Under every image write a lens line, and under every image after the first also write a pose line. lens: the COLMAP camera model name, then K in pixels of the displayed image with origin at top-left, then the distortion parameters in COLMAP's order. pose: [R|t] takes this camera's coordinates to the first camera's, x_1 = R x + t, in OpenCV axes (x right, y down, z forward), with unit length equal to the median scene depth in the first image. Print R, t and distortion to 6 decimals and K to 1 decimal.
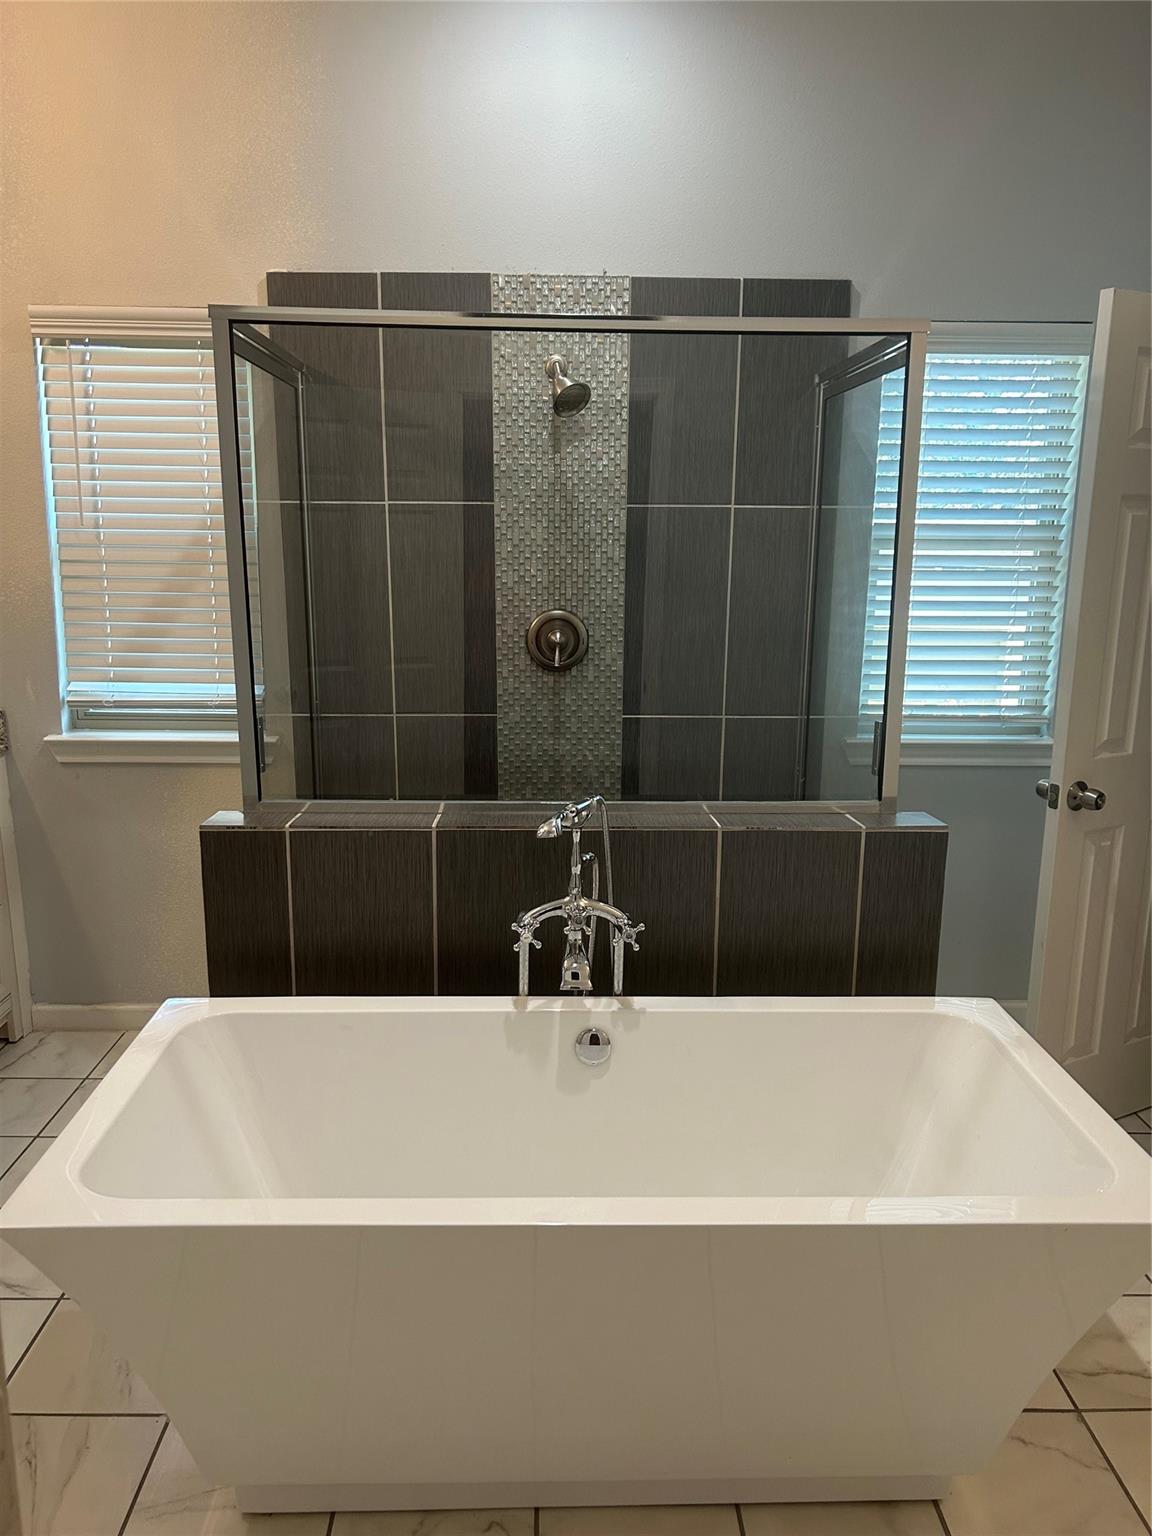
lens RADIAL K [[1149.0, 0, 576.4], [0, 1149.0, 771.5], [0, 0, 1]] dist [0.018432, 0.005253]
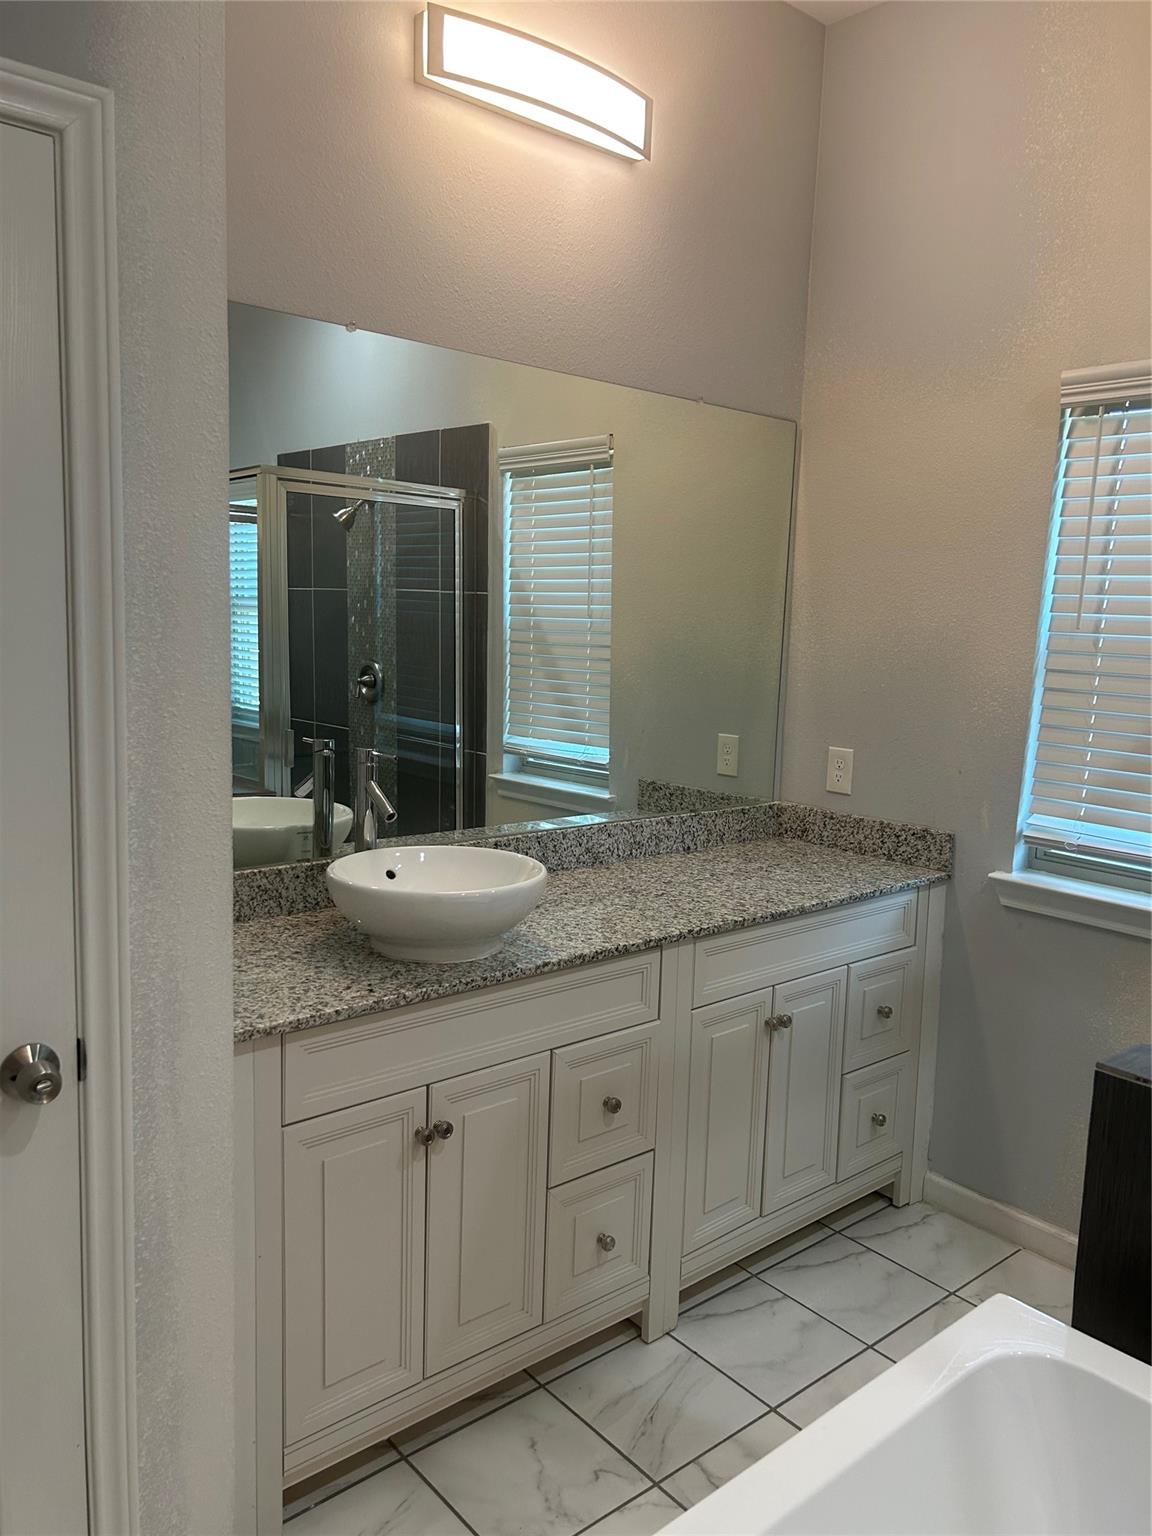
lens RADIAL K [[1149.0, 0, 570.6], [0, 1149.0, 774.9], [0, 0, 1]] dist [0.018432, 0.005253]
pose [[0.625636, 0.128532, -0.769453, -0.011145], [-0.190643, 0.981618, 0.008963, -0.050226], [0.756462, 0.141084, 0.638640, 0.219203]]
